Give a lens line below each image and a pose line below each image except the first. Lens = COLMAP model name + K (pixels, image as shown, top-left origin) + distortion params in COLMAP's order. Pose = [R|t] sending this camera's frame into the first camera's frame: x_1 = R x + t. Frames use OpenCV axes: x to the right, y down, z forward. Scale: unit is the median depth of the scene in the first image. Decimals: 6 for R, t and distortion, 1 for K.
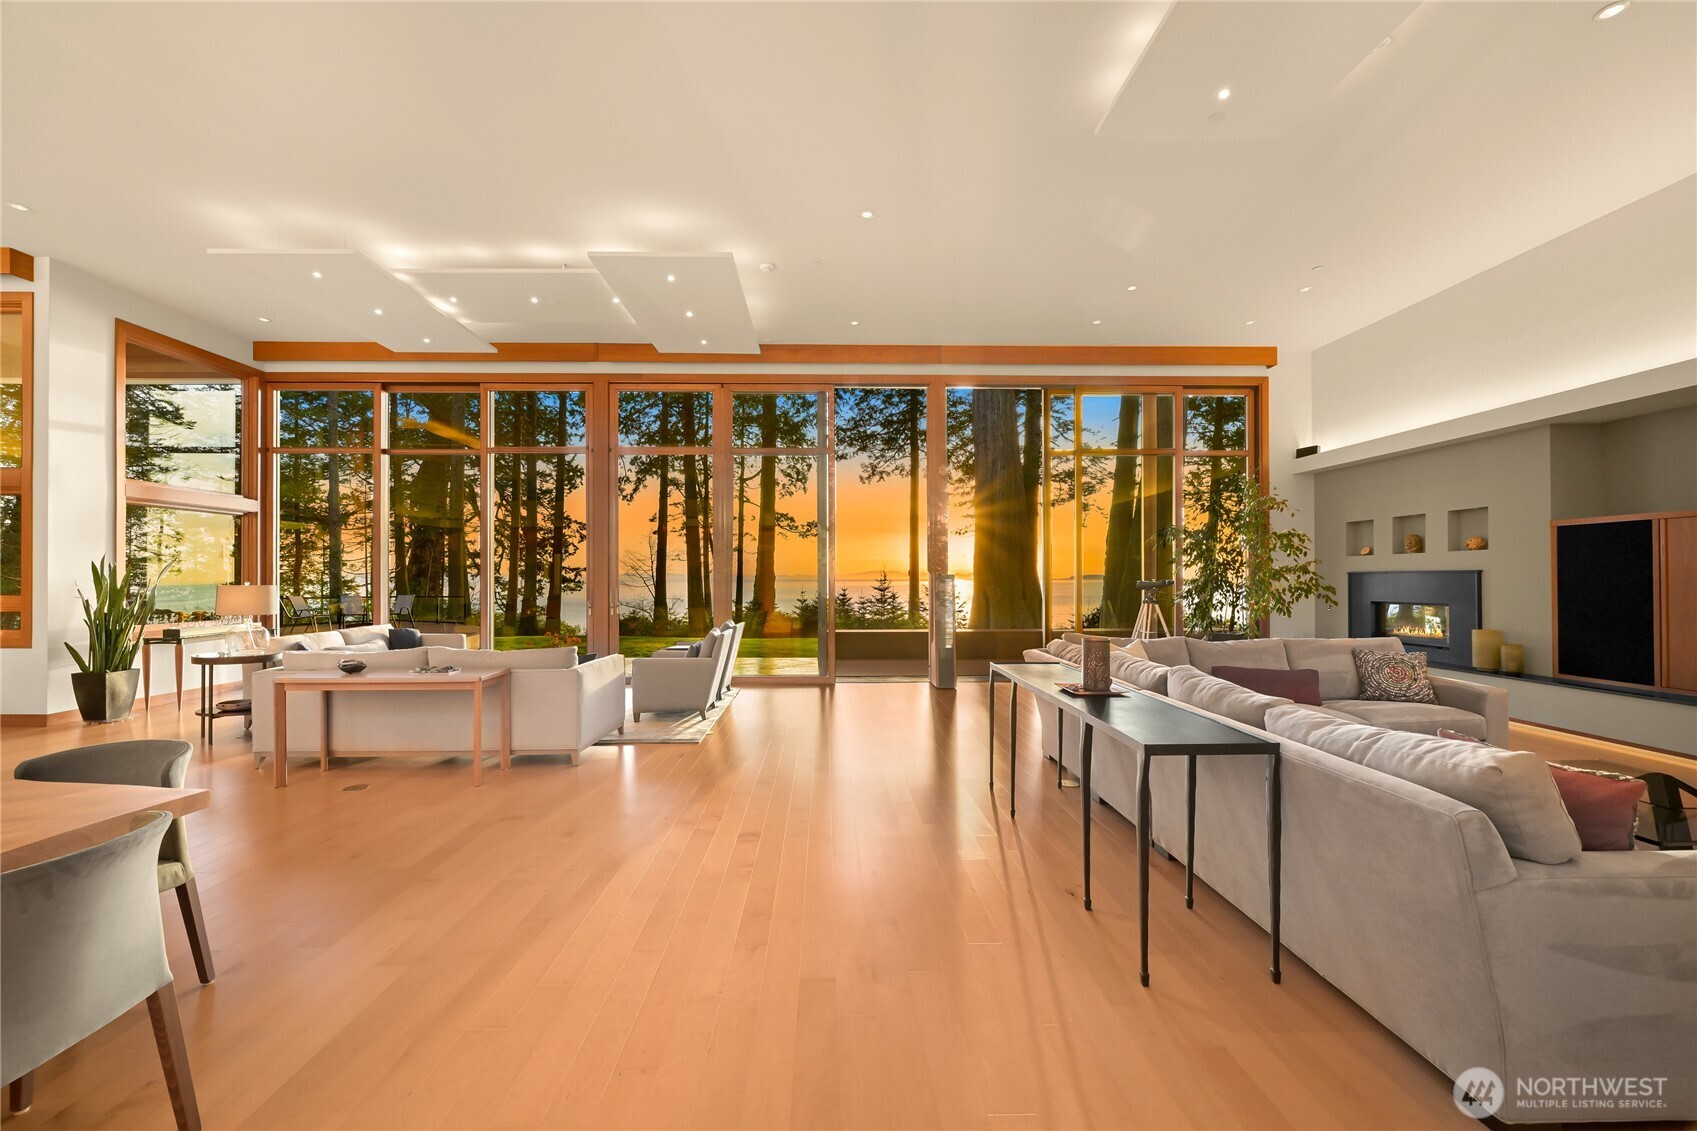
lens RADIAL K [[660.3, 0, 835.3], [0, 660.3, 575.2], [0, 0, 1]] dist [-0.002295, -0.000009]
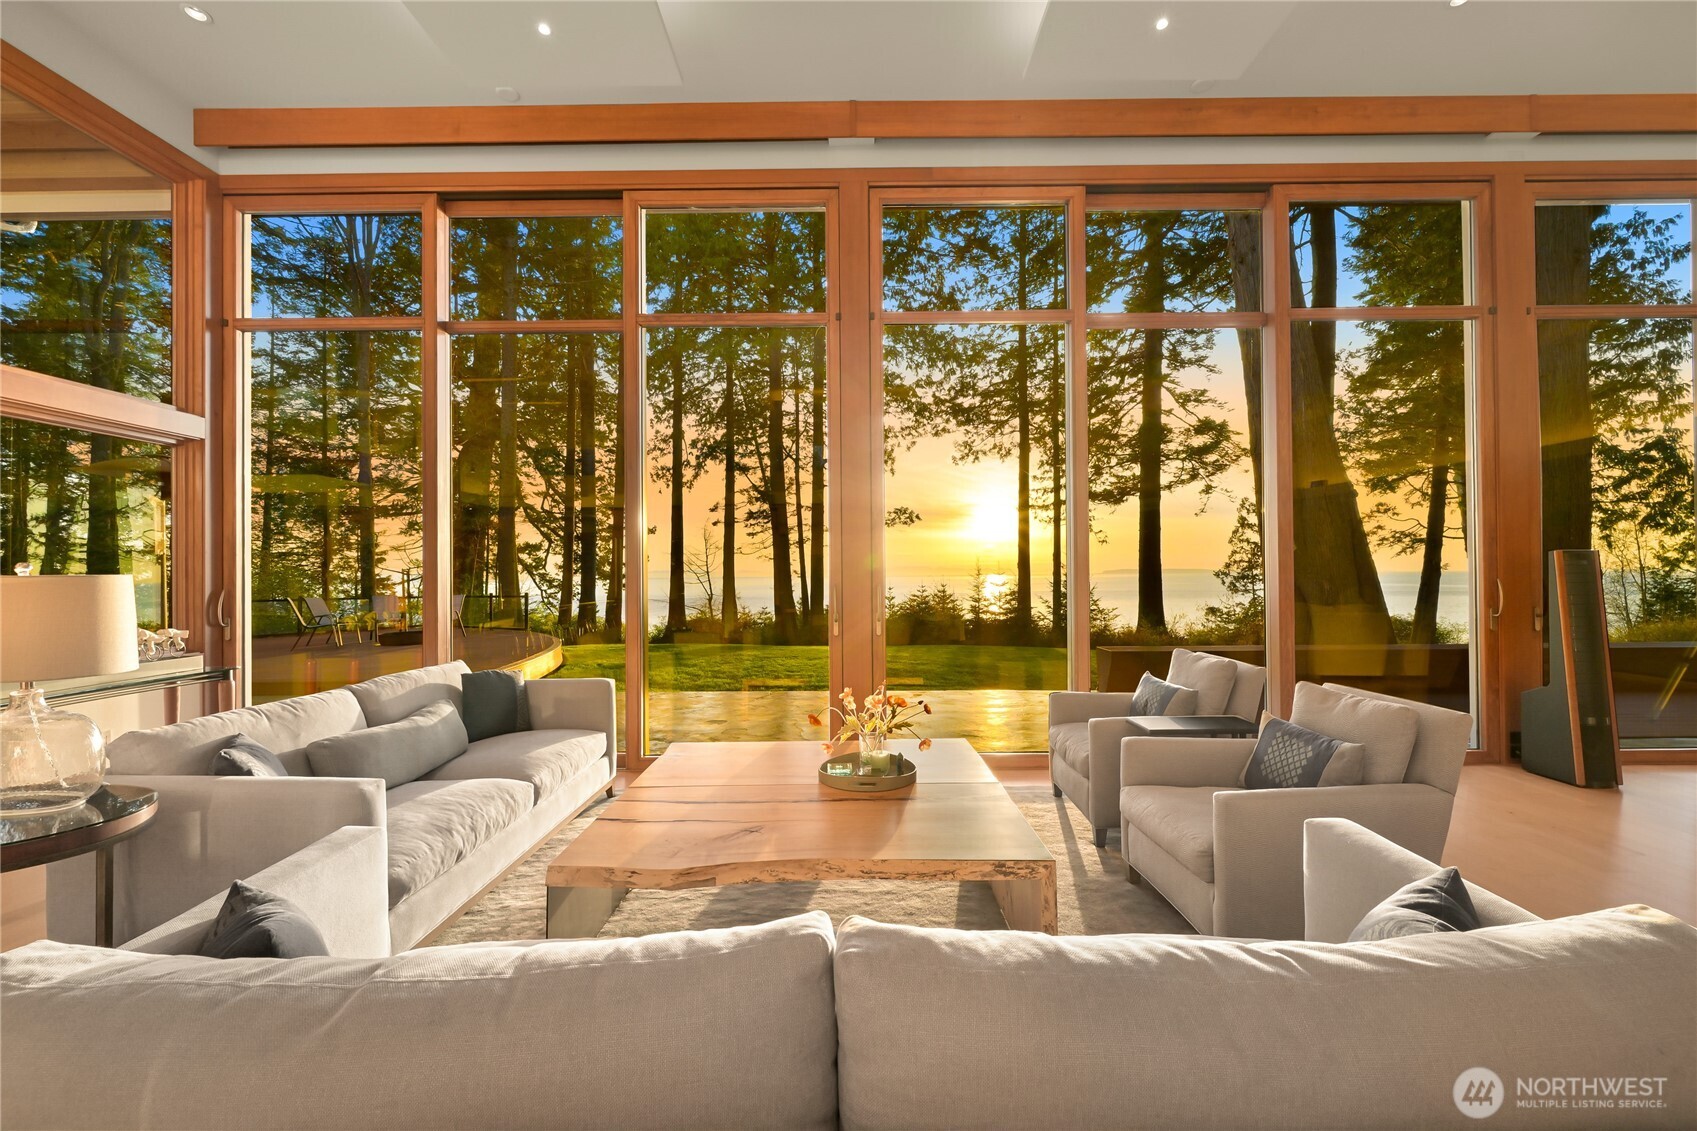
lens RADIAL K [[660.3, 0, 848.5], [0, 660.3, 568.6], [0, 0, 1]] dist [-0.002295, -0.000009]
pose [[0.999704, -0.006863, -0.023344, -0.359392], [0.006775, 0.999970, -0.003831, 0.010675], [0.023369, 0.003672, 0.999720, 0.495901]]
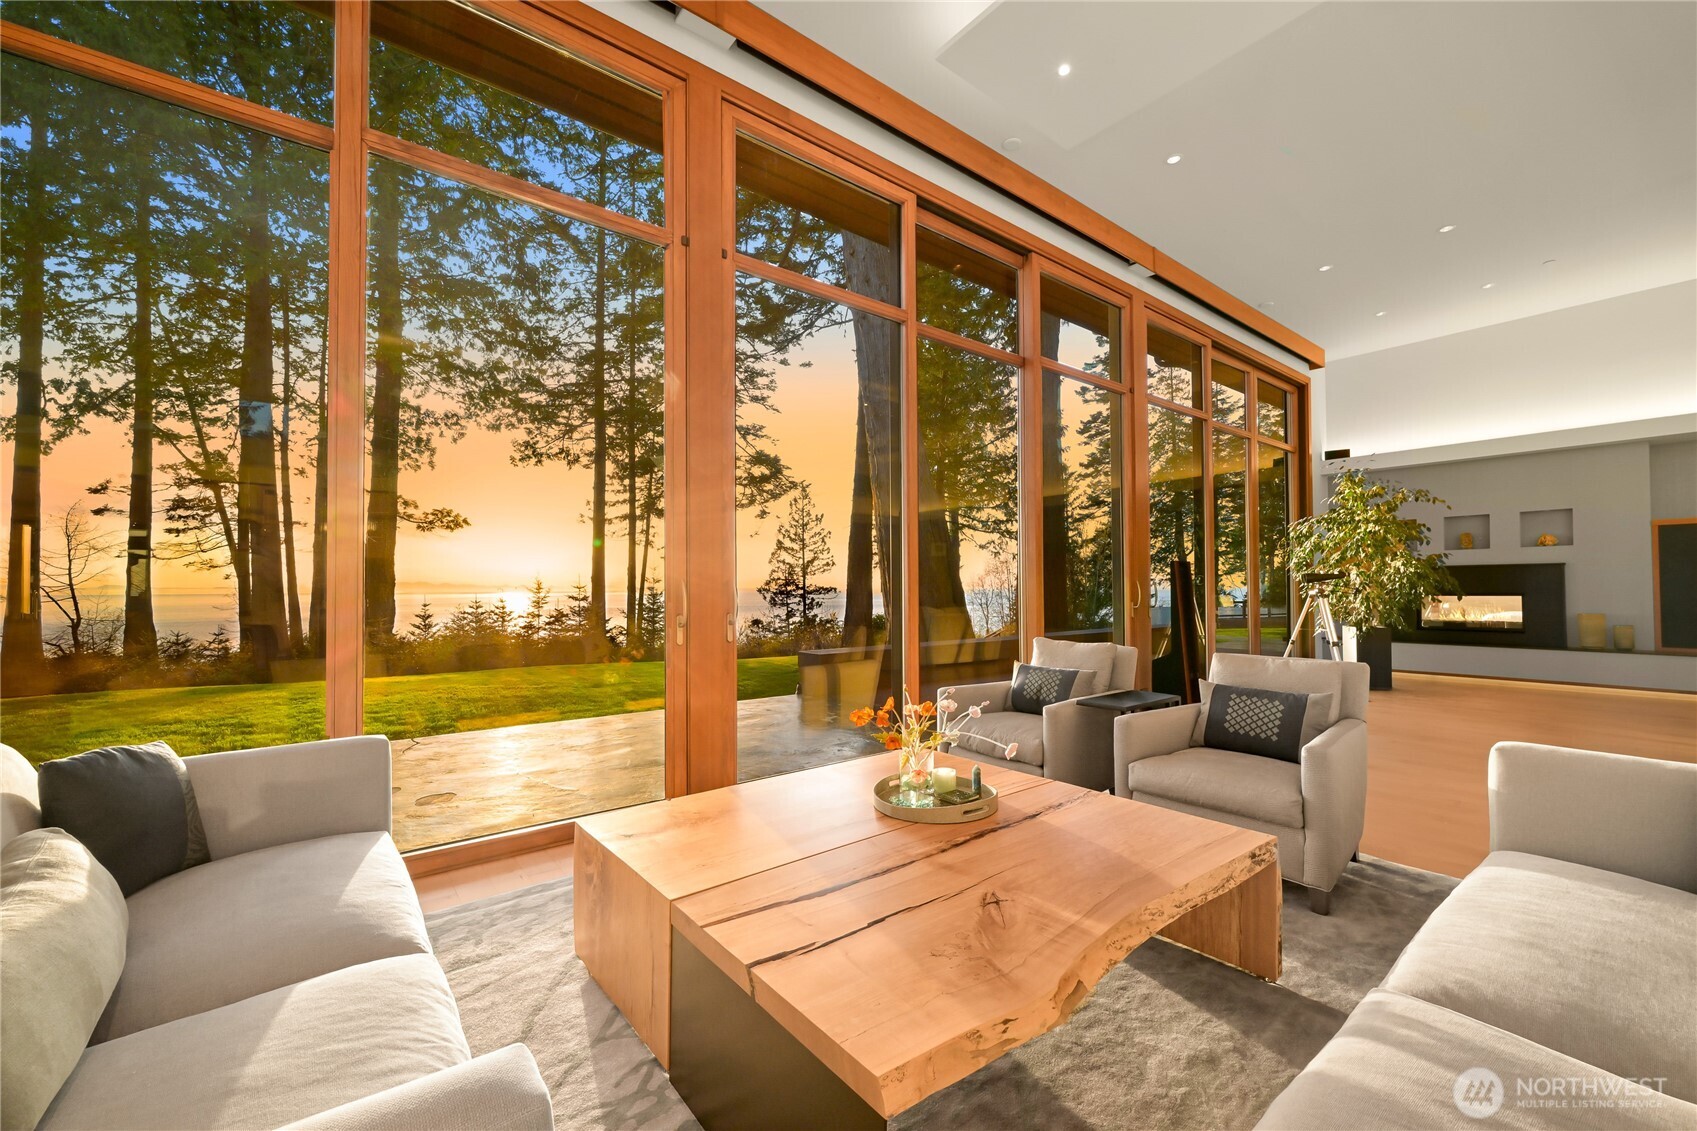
lens RADIAL K [[660.3, 0, 834.4], [0, 660.3, 571.5], [0, 0, 1]] dist [-0.002295, -0.000009]
pose [[0.798321, 0.014739, 0.602051, -0.547655], [-0.000131, 0.999705, -0.024300, 0.026212], [-0.602232, 0.019320, 0.798088, 0.633511]]
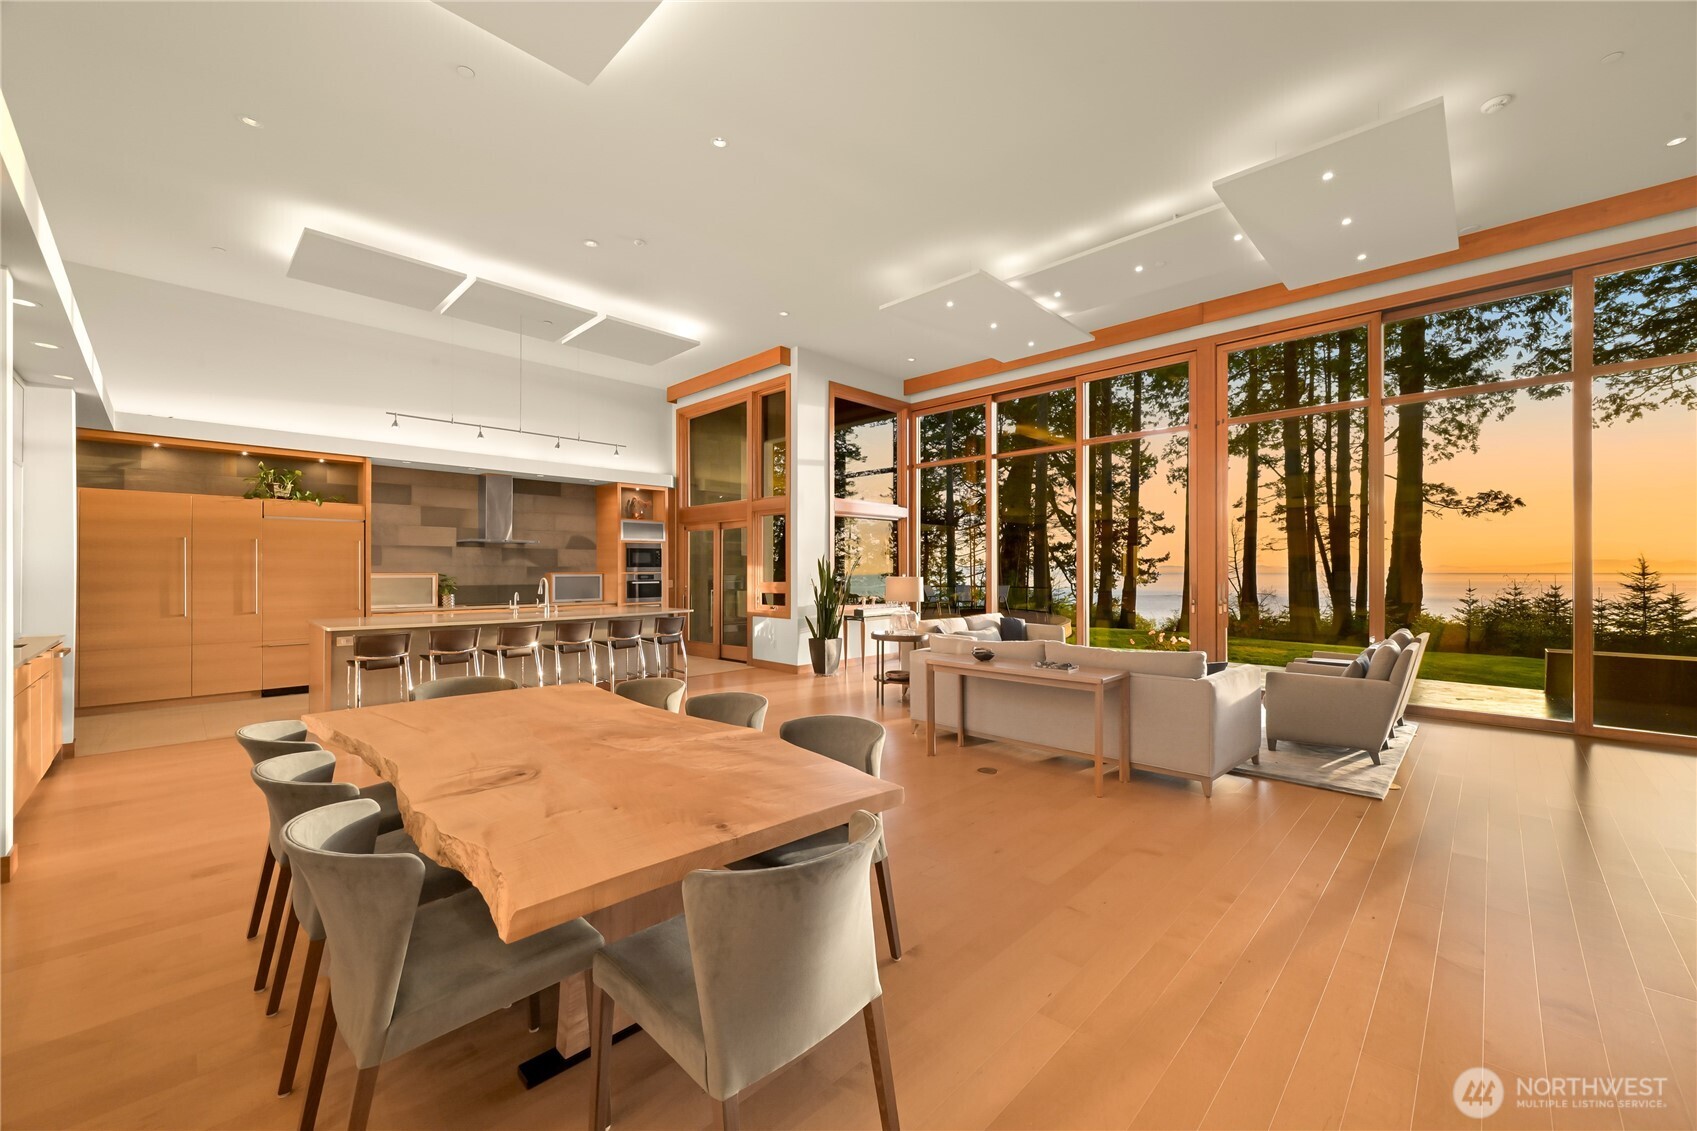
lens RADIAL K [[660.3, 0, 858.9], [0, 660.3, 568.9], [0, 0, 1]] dist [-0.002295, -0.000009]
pose [[0.709109, -0.000781, -0.705099, -0.065287], [0.002387, 0.999996, 0.001293, -0.000770], [0.705095, -0.002600, 0.709108, 0.055156]]
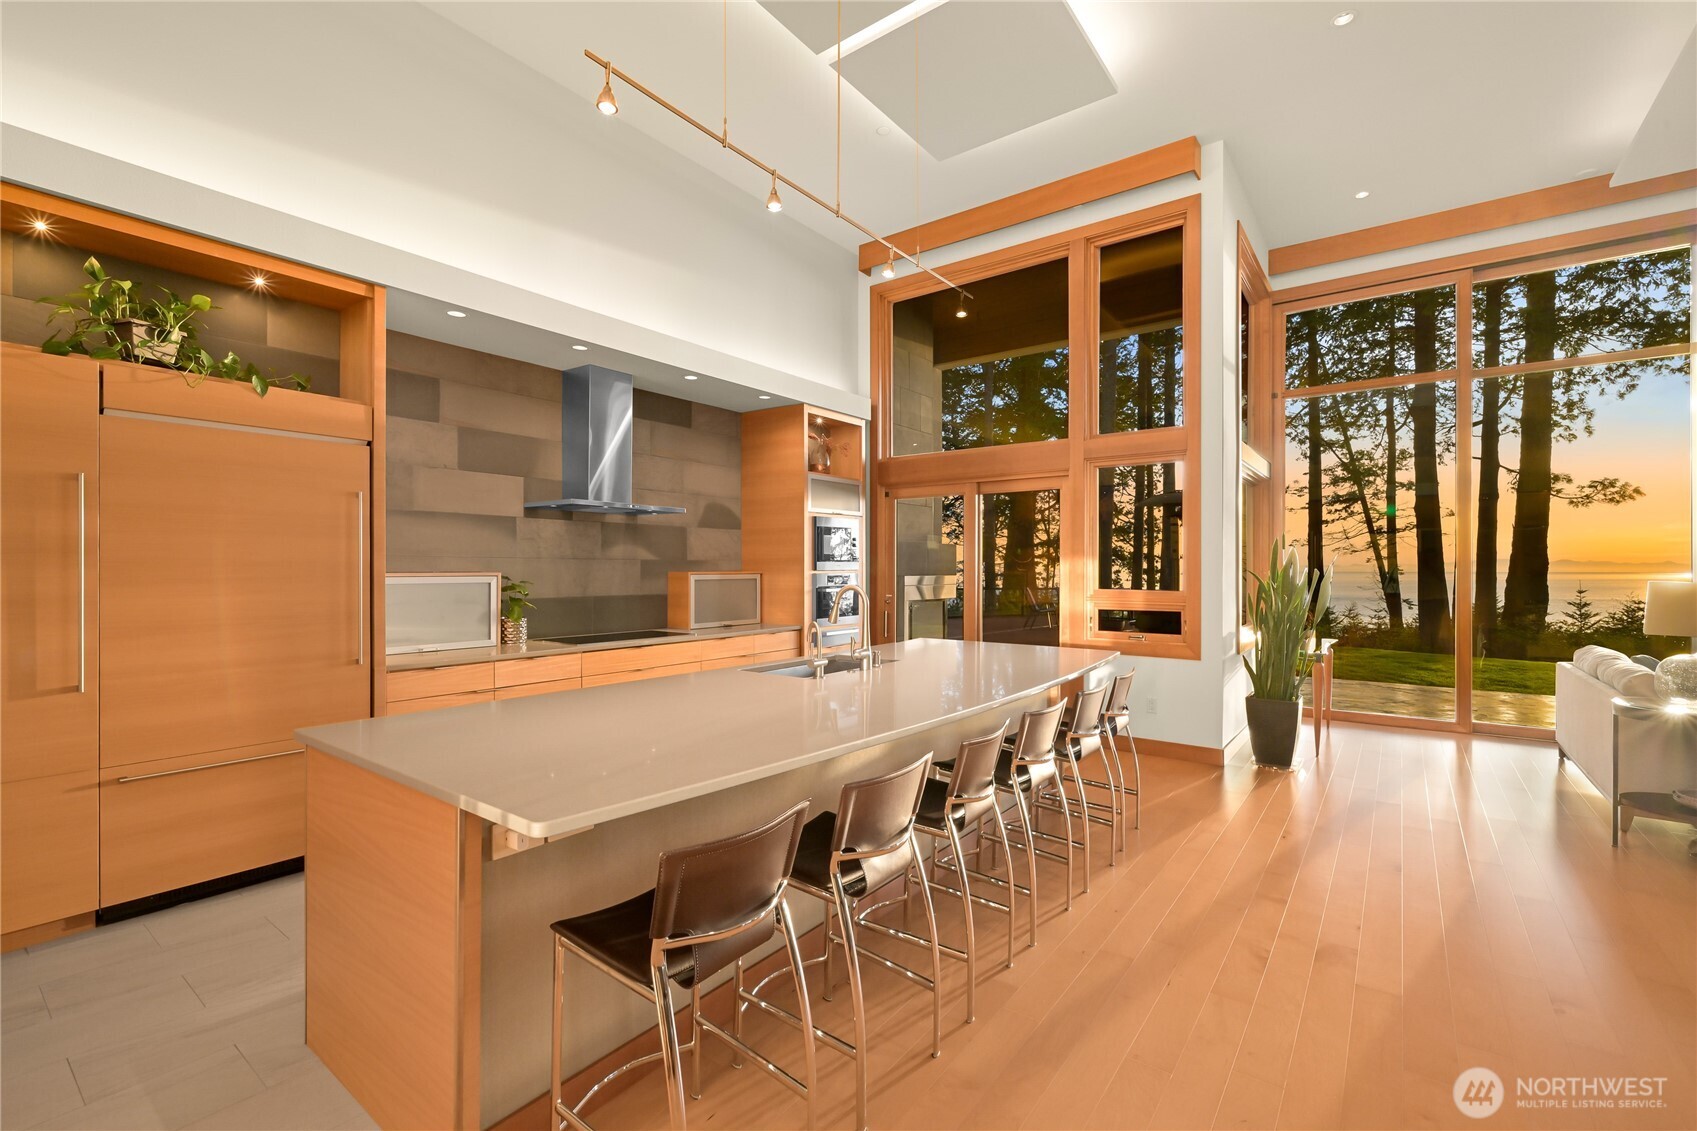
lens RADIAL K [[739.8, 0, 864.0], [0, 739.8, 569.0], [0, 0, 1]] dist [-0.002155, -0.000810]
pose [[0.797412, 0.003652, -0.603424, -0.738194], [-0.000216, 0.999983, 0.005766, -0.000525], [0.603435, -0.004468, 0.797400, 0.058974]]
